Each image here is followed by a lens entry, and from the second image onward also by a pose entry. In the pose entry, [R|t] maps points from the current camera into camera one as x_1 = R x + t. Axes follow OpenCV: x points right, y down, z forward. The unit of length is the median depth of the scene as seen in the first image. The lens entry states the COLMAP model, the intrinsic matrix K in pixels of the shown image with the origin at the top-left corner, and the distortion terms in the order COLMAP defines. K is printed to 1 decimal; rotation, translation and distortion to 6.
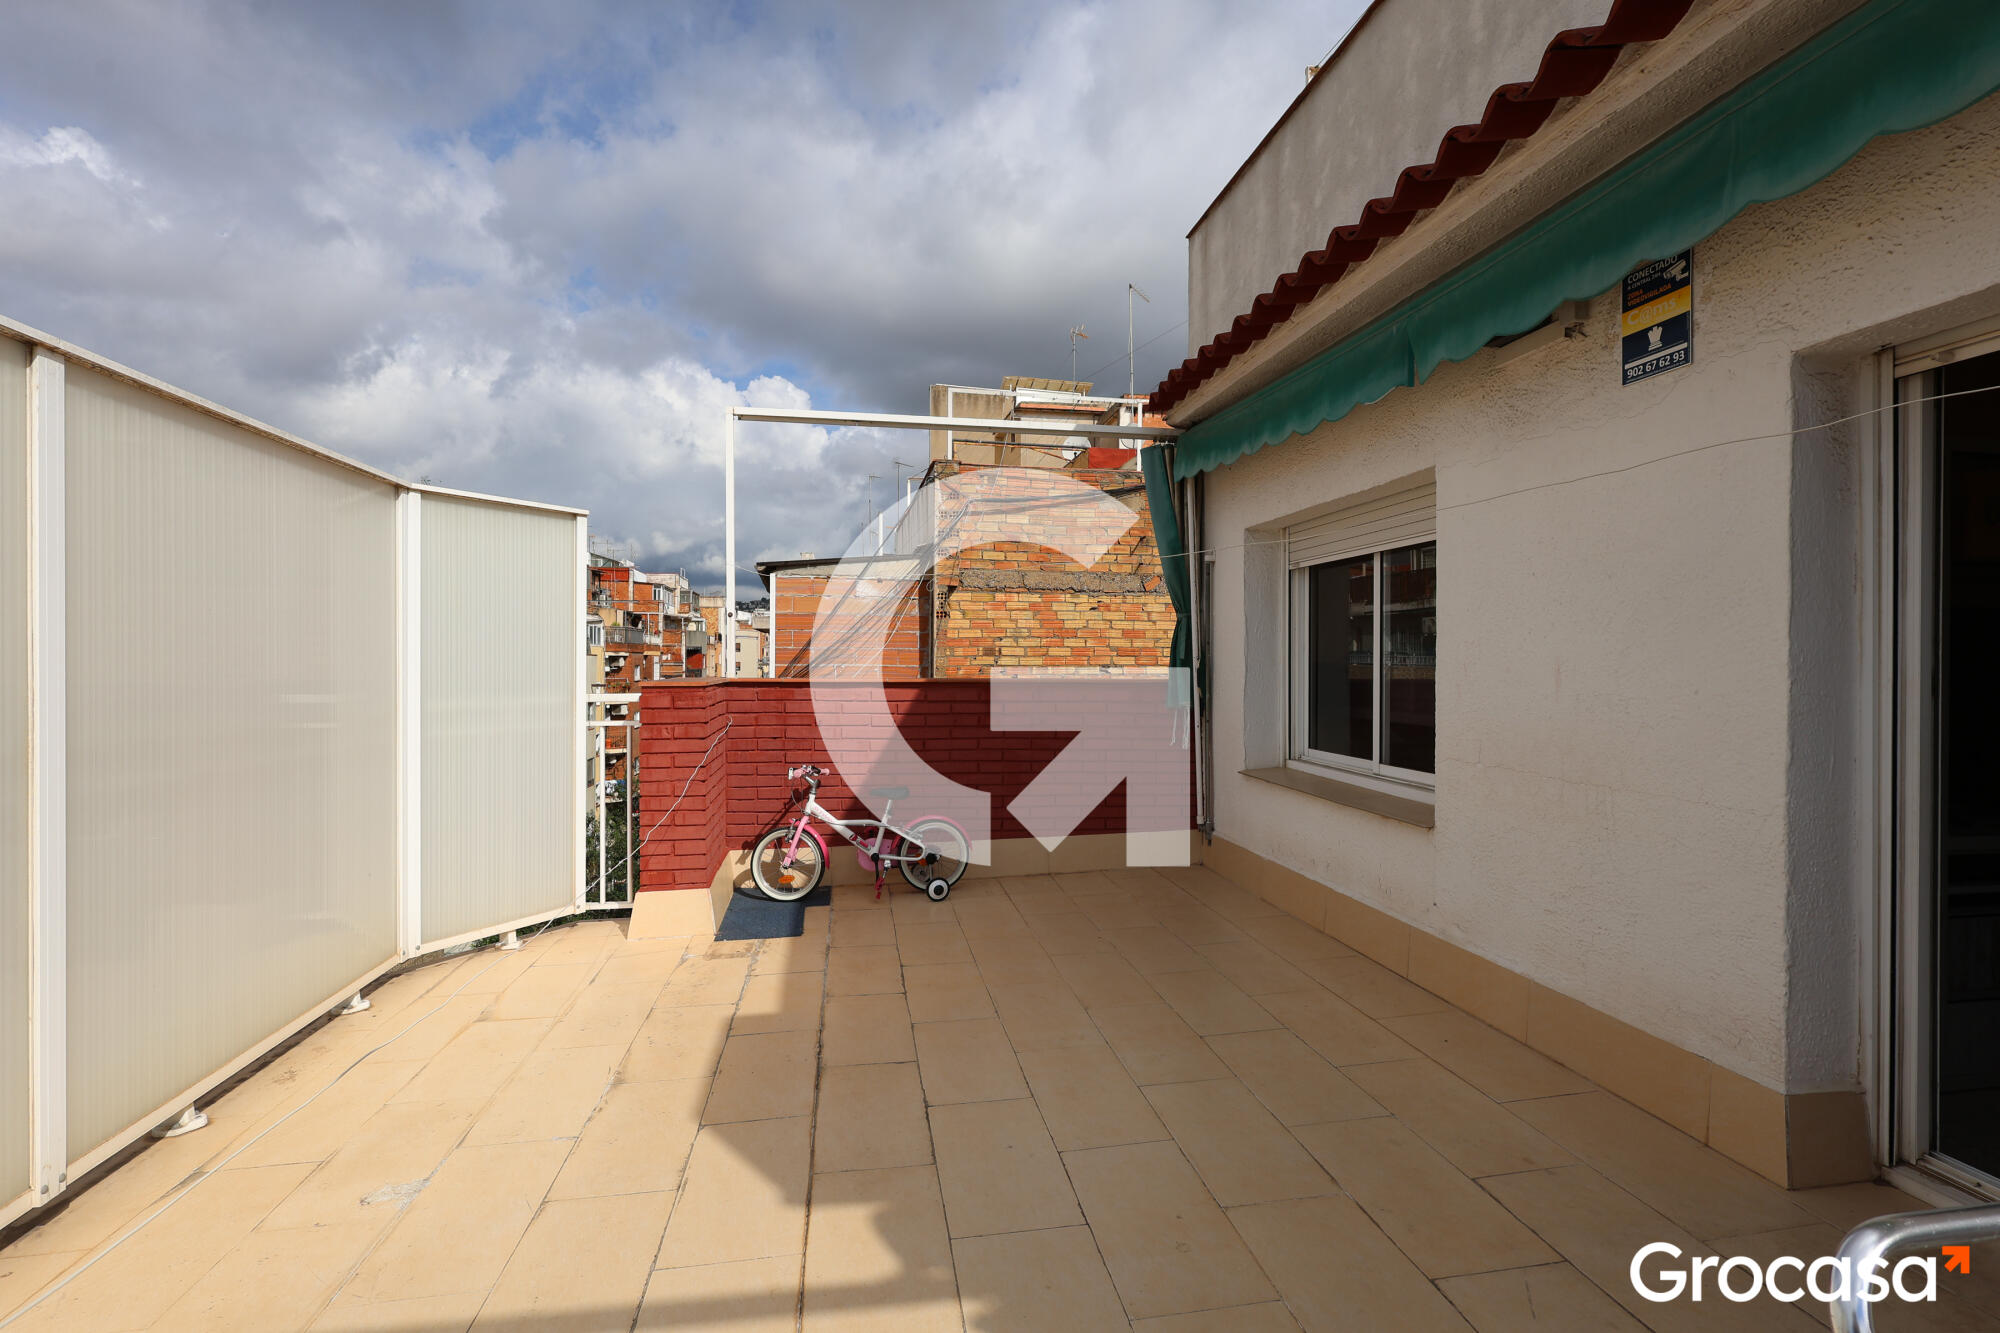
lens RADIAL K [[937.0, 0, 987.3], [0, 937.0, 666.4], [0, 0, 1]] dist [-0.001037, -0.000294]
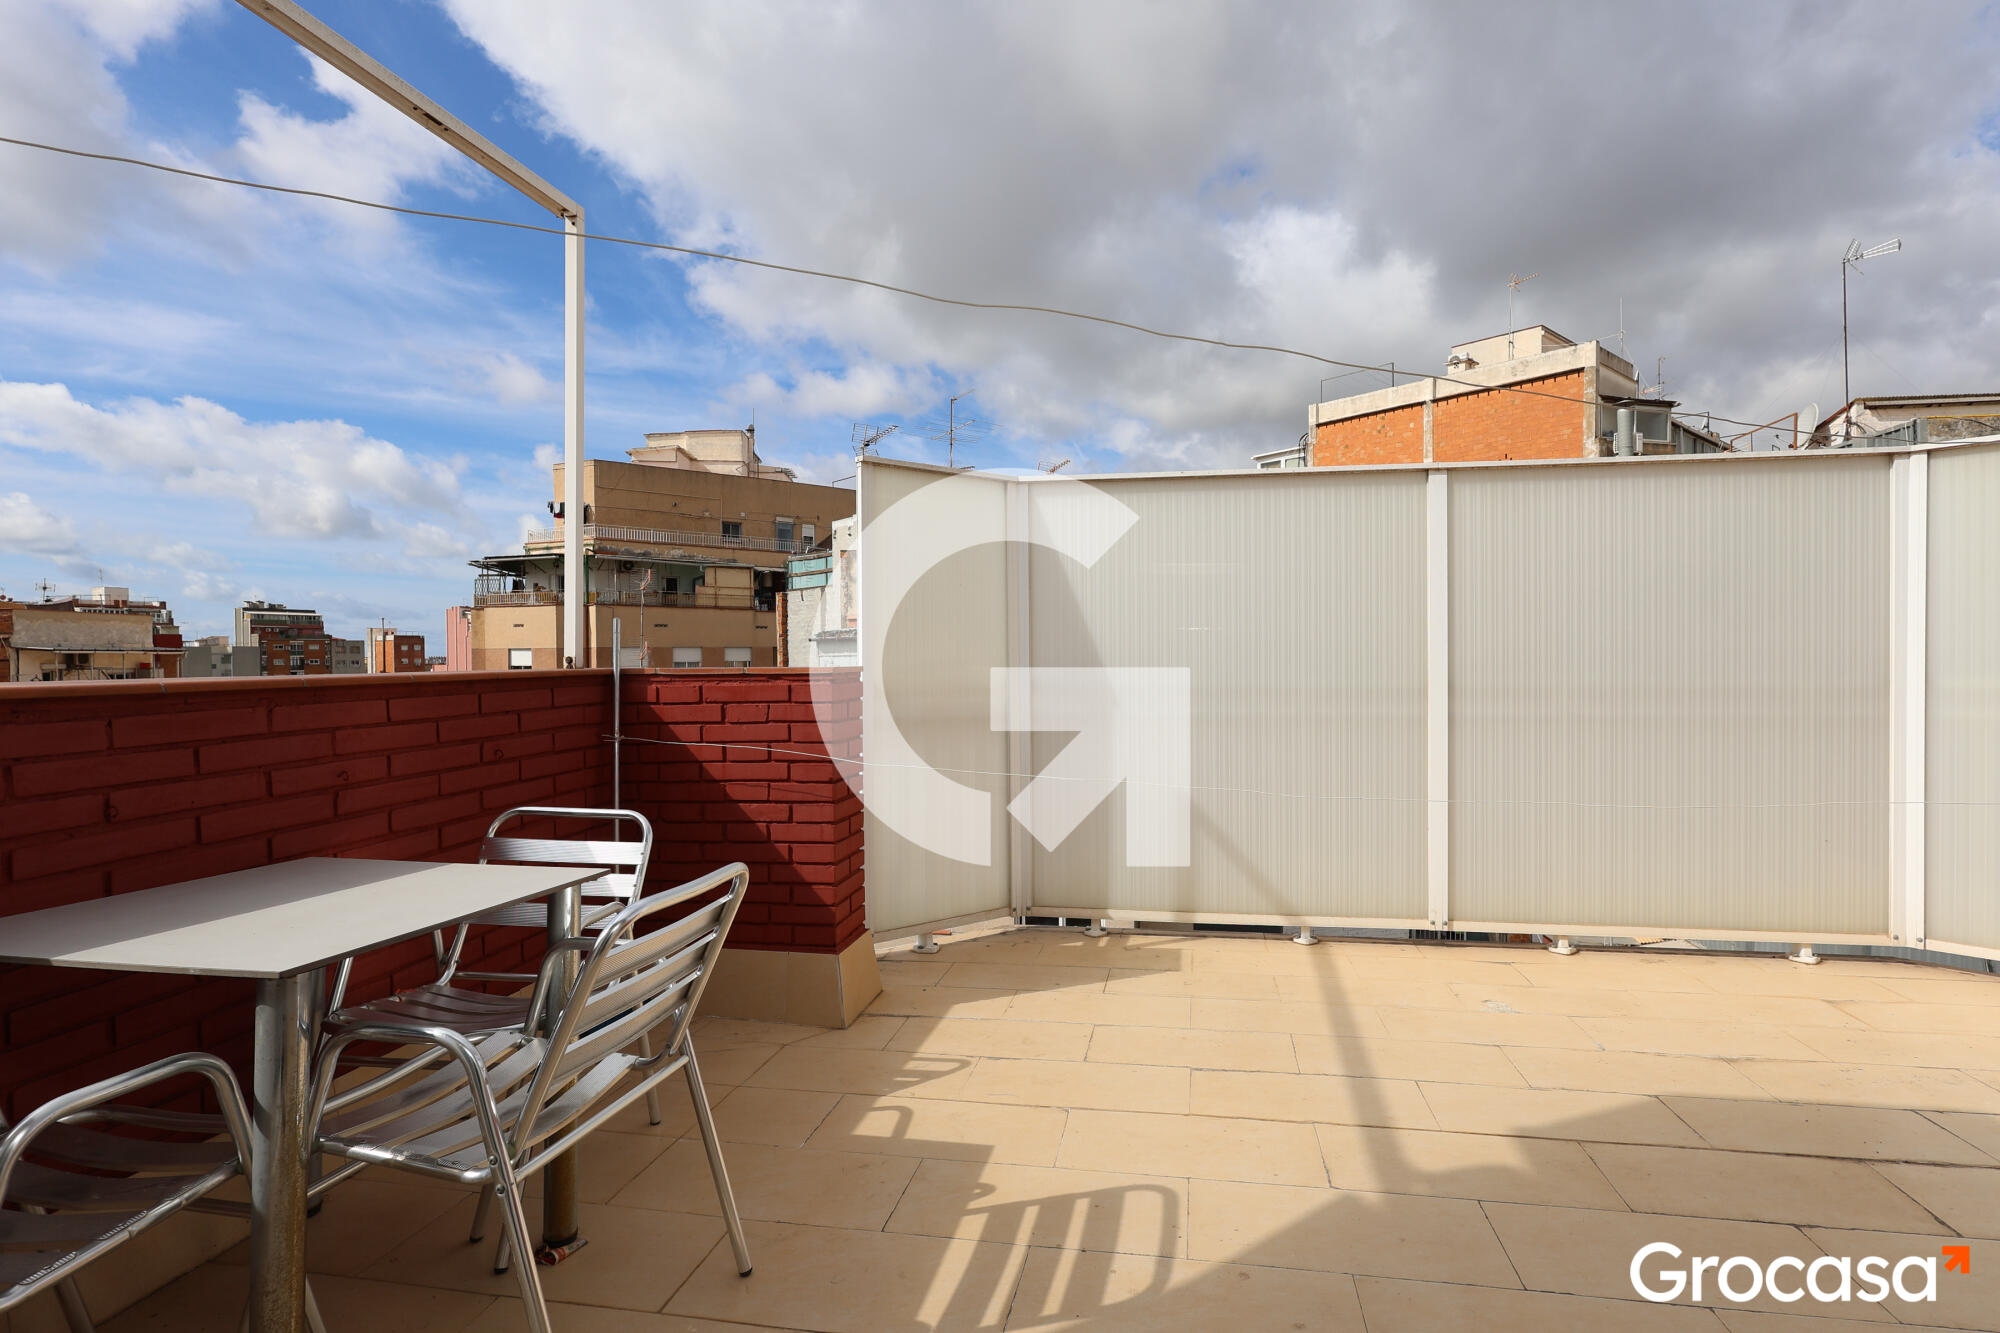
lens RADIAL K [[957.6, 0, 1052.3], [0, 957.6, 670.1], [0, 0, 1]] dist [-0.003596, -0.000042]
pose [[-0.290853, 0.013827, -0.956668, 0.881813], [0.002706, 0.999903, 0.013629, 0.024613], [0.956764, 0.001375, -0.290862, 0.712499]]
